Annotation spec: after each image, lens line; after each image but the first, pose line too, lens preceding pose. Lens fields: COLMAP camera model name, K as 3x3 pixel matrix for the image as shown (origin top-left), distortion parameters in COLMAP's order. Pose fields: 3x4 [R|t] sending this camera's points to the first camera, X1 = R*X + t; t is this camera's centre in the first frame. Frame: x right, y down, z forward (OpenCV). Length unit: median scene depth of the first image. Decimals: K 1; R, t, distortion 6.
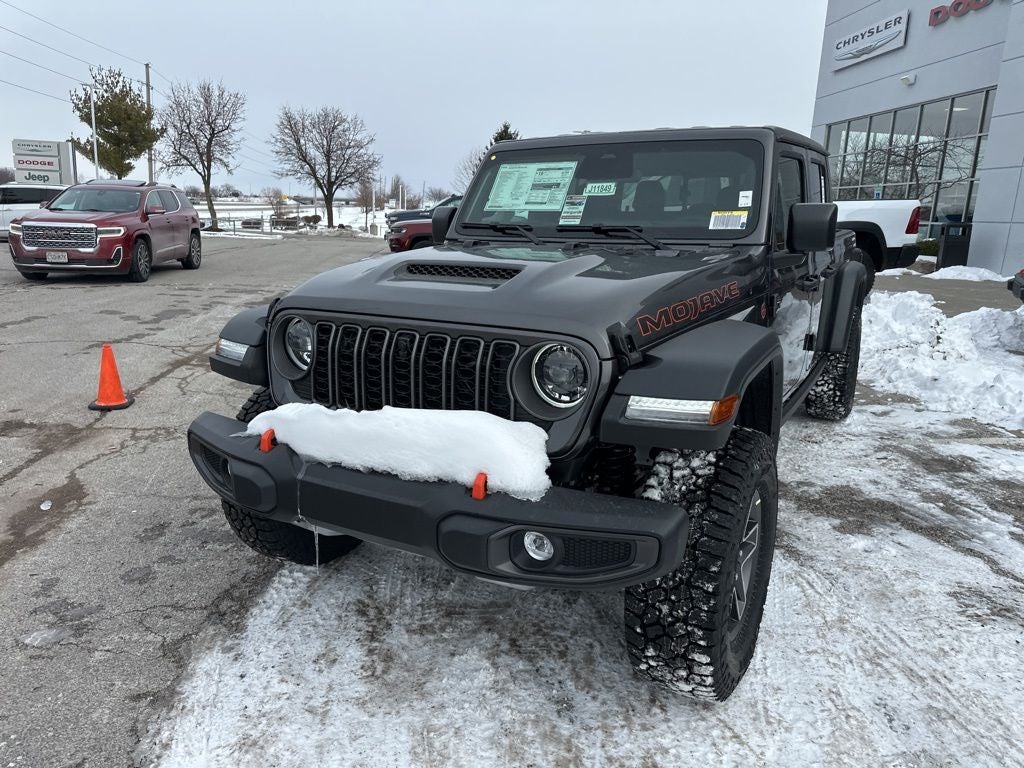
lens RADIAL K [[718.1, 0, 510.3], [0, 718.1, 378.7], [0, 0, 1]] dist [0.052364, -0.066663]
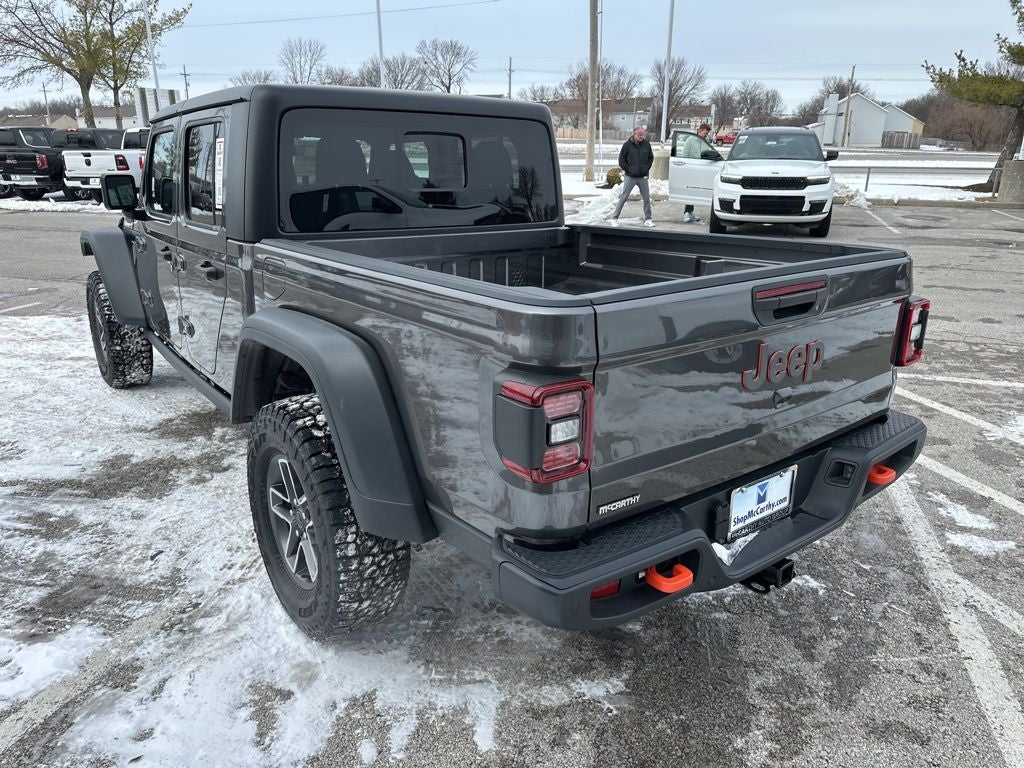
lens RADIAL K [[726.3, 0, 507.3], [0, 726.3, 381.3], [0, 0, 1]] dist [0.010714, -0.010047]
pose [[-0.395964, 0.258628, -0.881093, 1.285245], [-0.216633, 0.906124, 0.363331, -0.488040], [0.892347, 0.334739, -0.302765, 1.970813]]
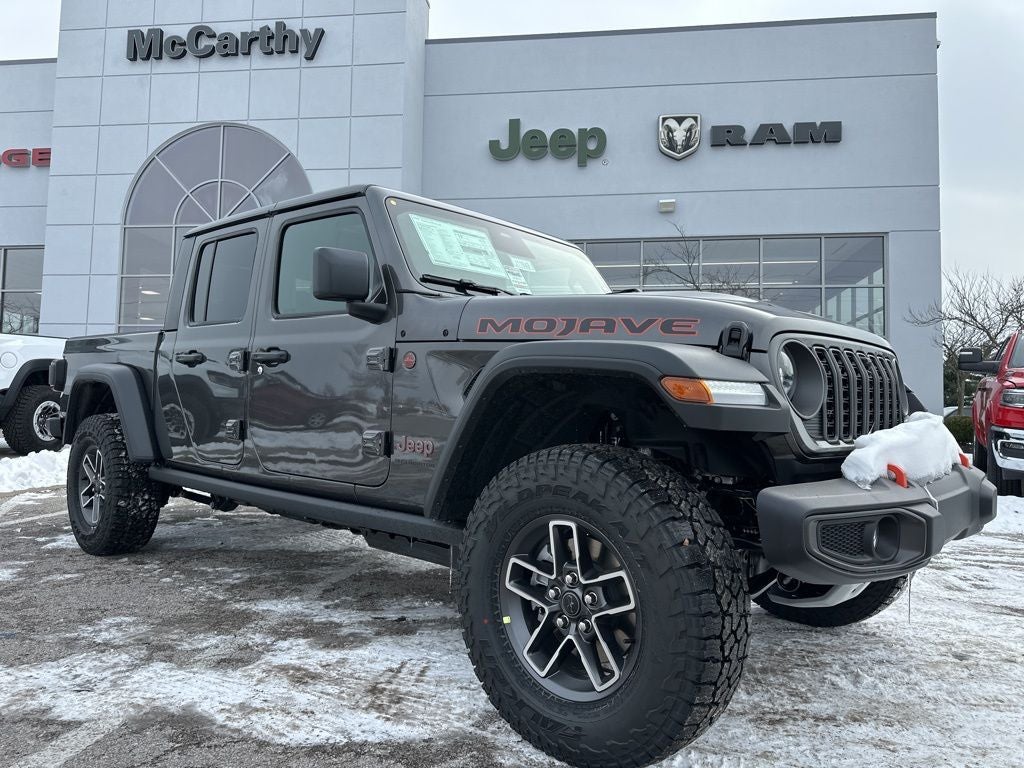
lens RADIAL K [[722.9, 0, 516.7], [0, 722.9, 382.3], [0, 0, 1]] dist [0.003558, -0.005706]
pose [[0.216323, 0.023875, 0.976030, -0.853576], [0.201626, 0.977058, -0.068587, -0.035641], [-0.955276, 0.211630, 0.206546, 0.835884]]
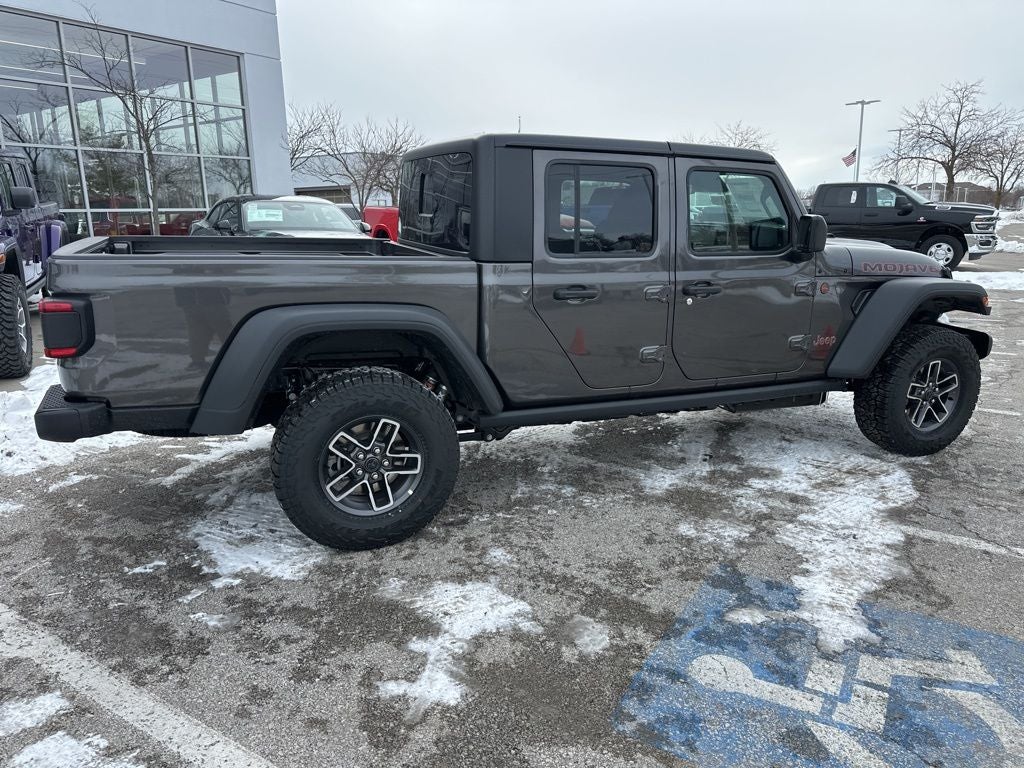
lens RADIAL K [[709.3, 0, 511.5], [0, 709.3, 380.7], [0, 0, 1]] dist [0.054331, -0.061884]
pose [[-0.786572, -0.164069, 0.595302, -0.454244], [0.122084, 0.903707, 0.410378, -0.572700], [-0.605309, 0.395469, -0.690800, 2.366985]]
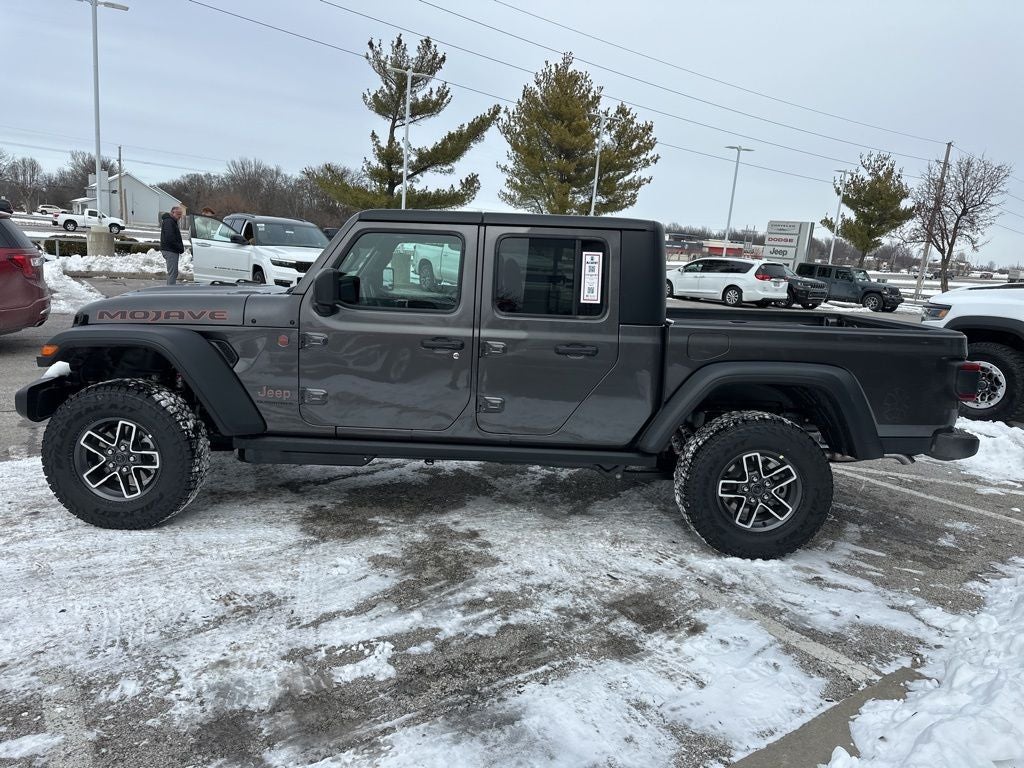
lens RADIAL K [[712.6, 0, 508.9], [0, 712.6, 387.2], [0, 0, 1]] dist [0.056746, -0.068893]
pose [[0.500014, 0.171152, -0.848936, 1.532150], [-0.245048, 0.968176, 0.050861, -0.160984], [0.830625, 0.182600, 0.526042, 0.570637]]
